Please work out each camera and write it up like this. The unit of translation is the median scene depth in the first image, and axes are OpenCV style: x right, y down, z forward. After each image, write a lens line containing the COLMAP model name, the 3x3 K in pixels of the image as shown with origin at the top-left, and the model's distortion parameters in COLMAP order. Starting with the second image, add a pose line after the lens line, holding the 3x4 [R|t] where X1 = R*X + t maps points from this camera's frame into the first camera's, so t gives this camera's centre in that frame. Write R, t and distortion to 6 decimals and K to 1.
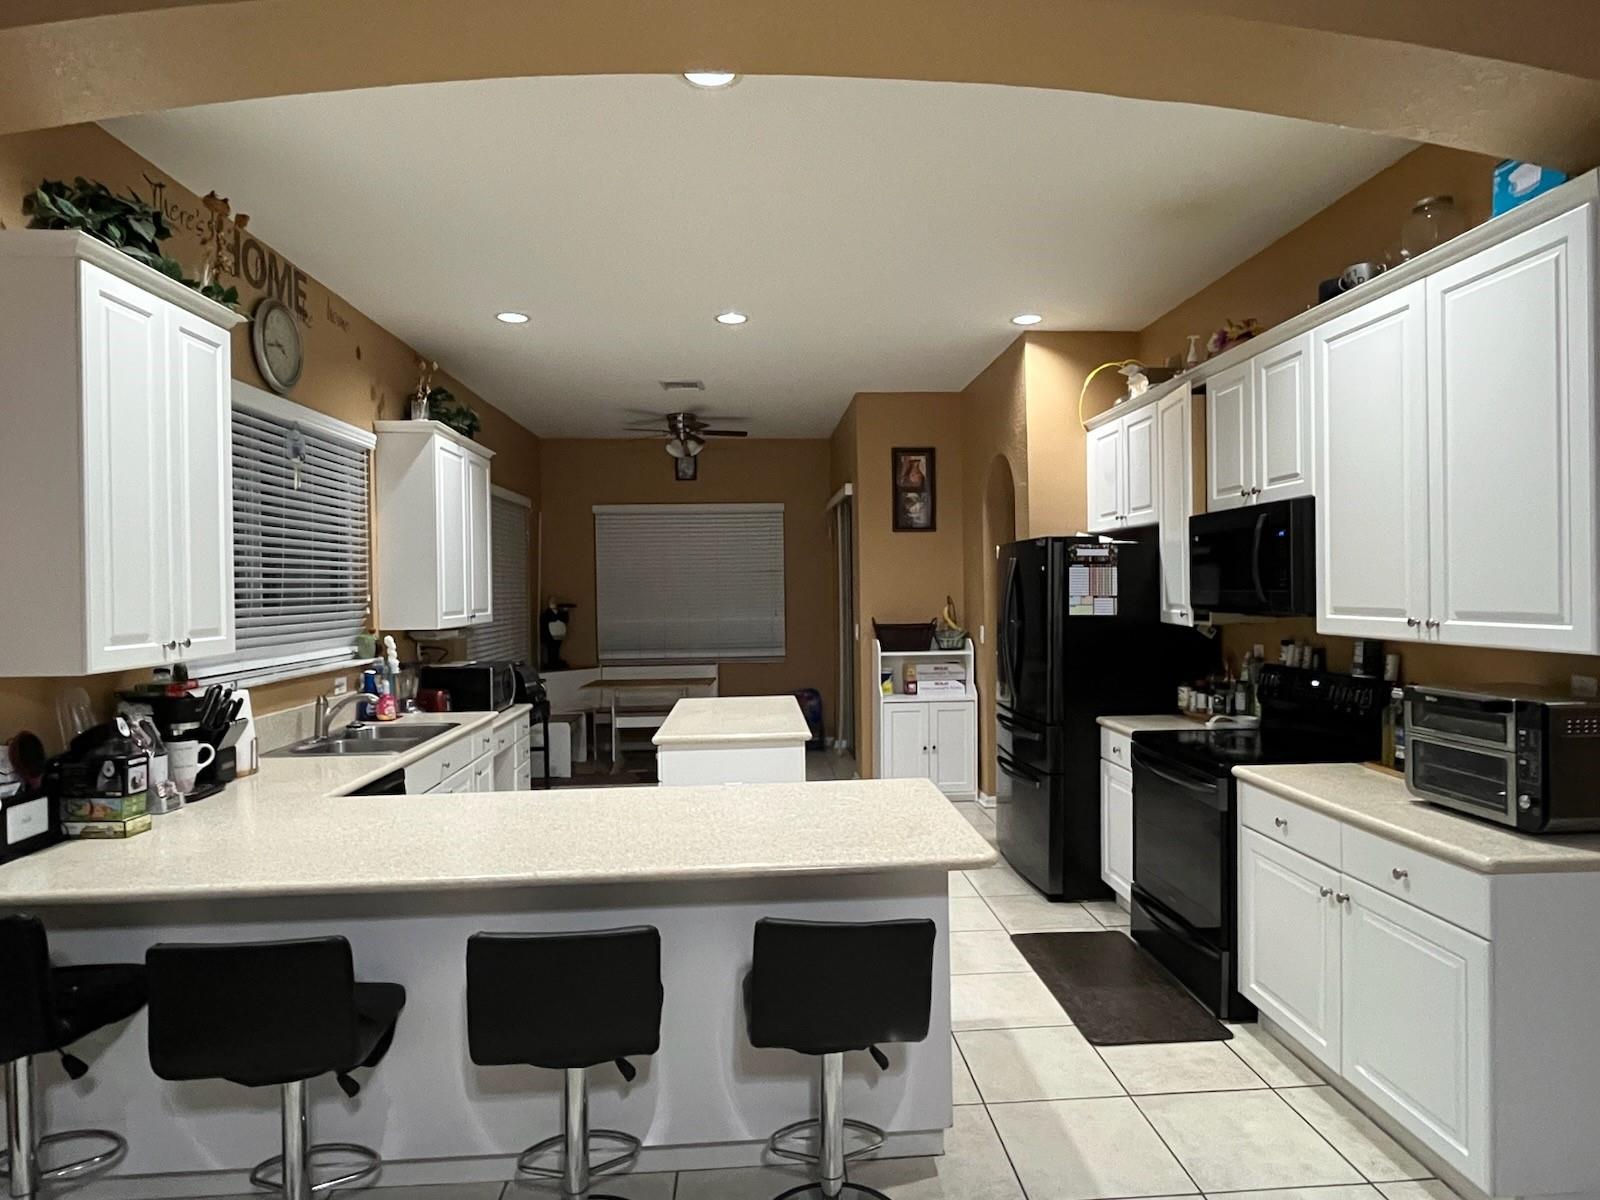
lens RADIAL K [[826.6, 0, 802.2], [0, 826.6, 604.8], [0, 0, 1]] dist [-0.005278, 0.000499]
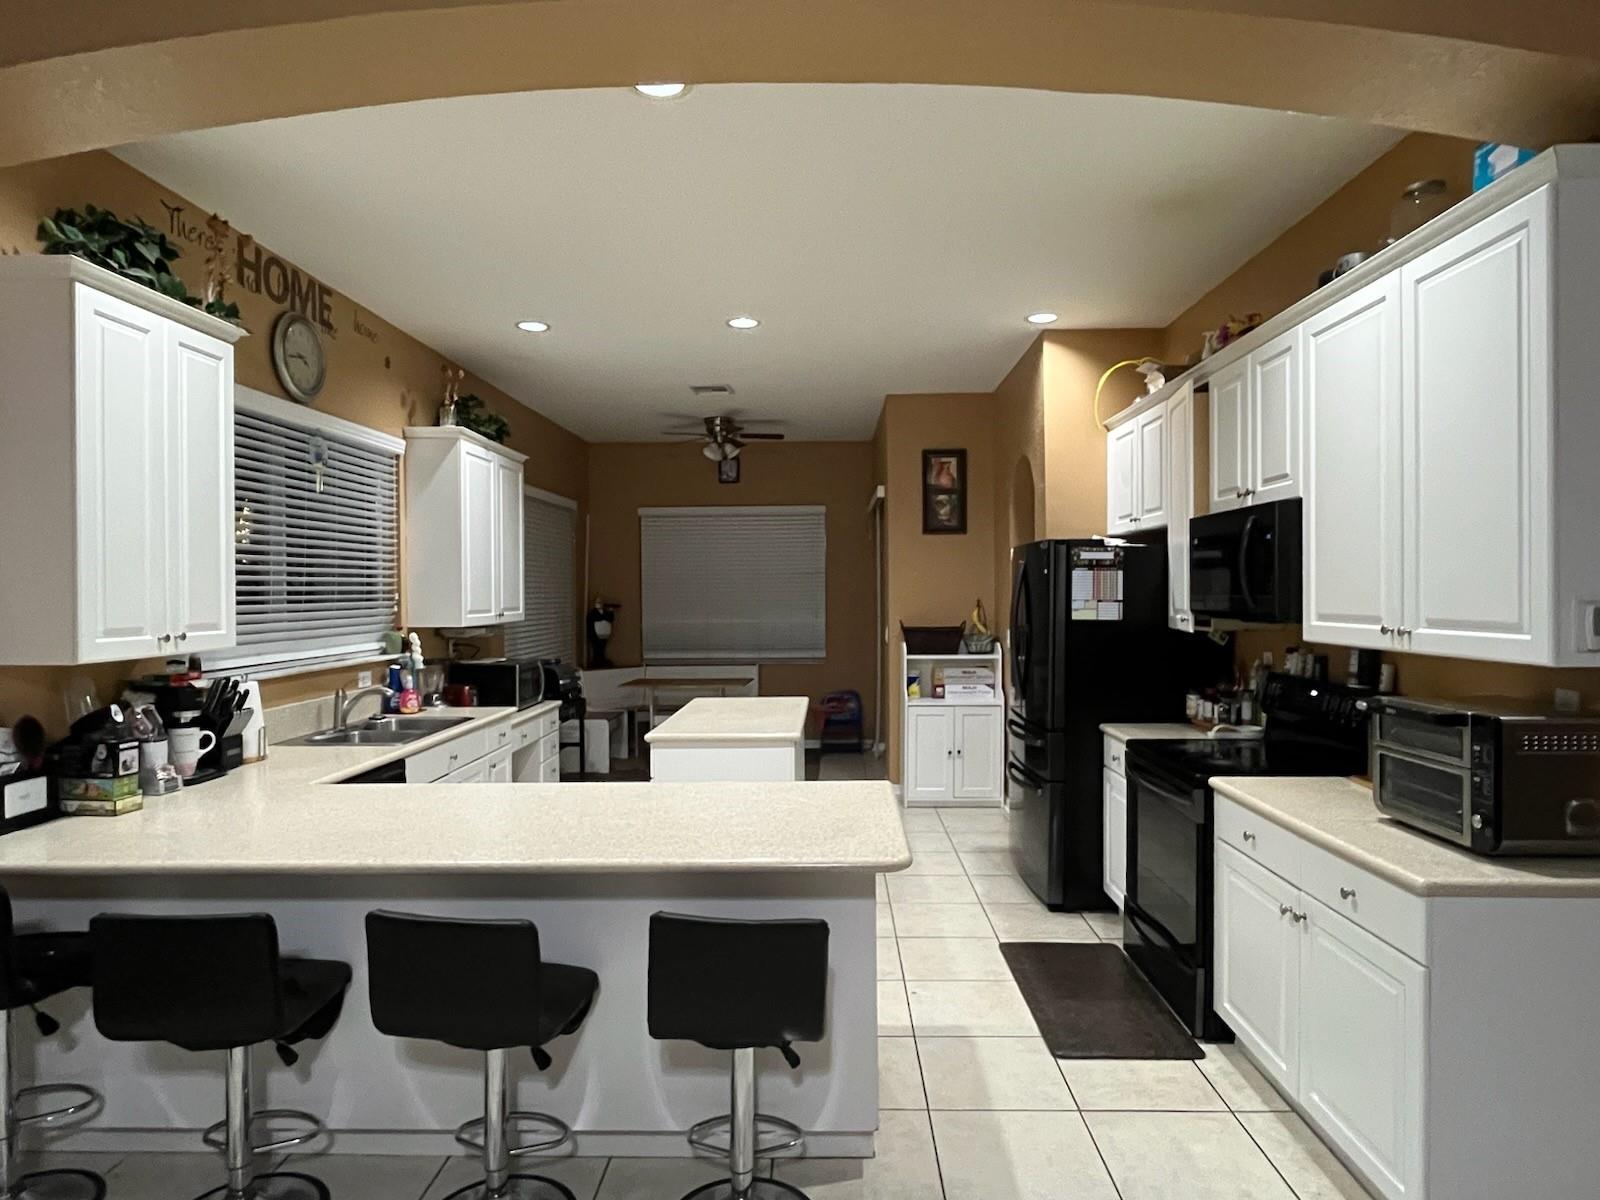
lens RADIAL K [[826.6, 0, 813.1], [0, 826.6, 607.5], [0, 0, 1]] dist [-0.005278, 0.000499]
pose [[0.996629, 0.009118, -0.081531, 0.135323], [-0.009076, 0.999958, 0.000882, 0.000185], [0.081535, -0.000139, 0.996670, -0.001323]]
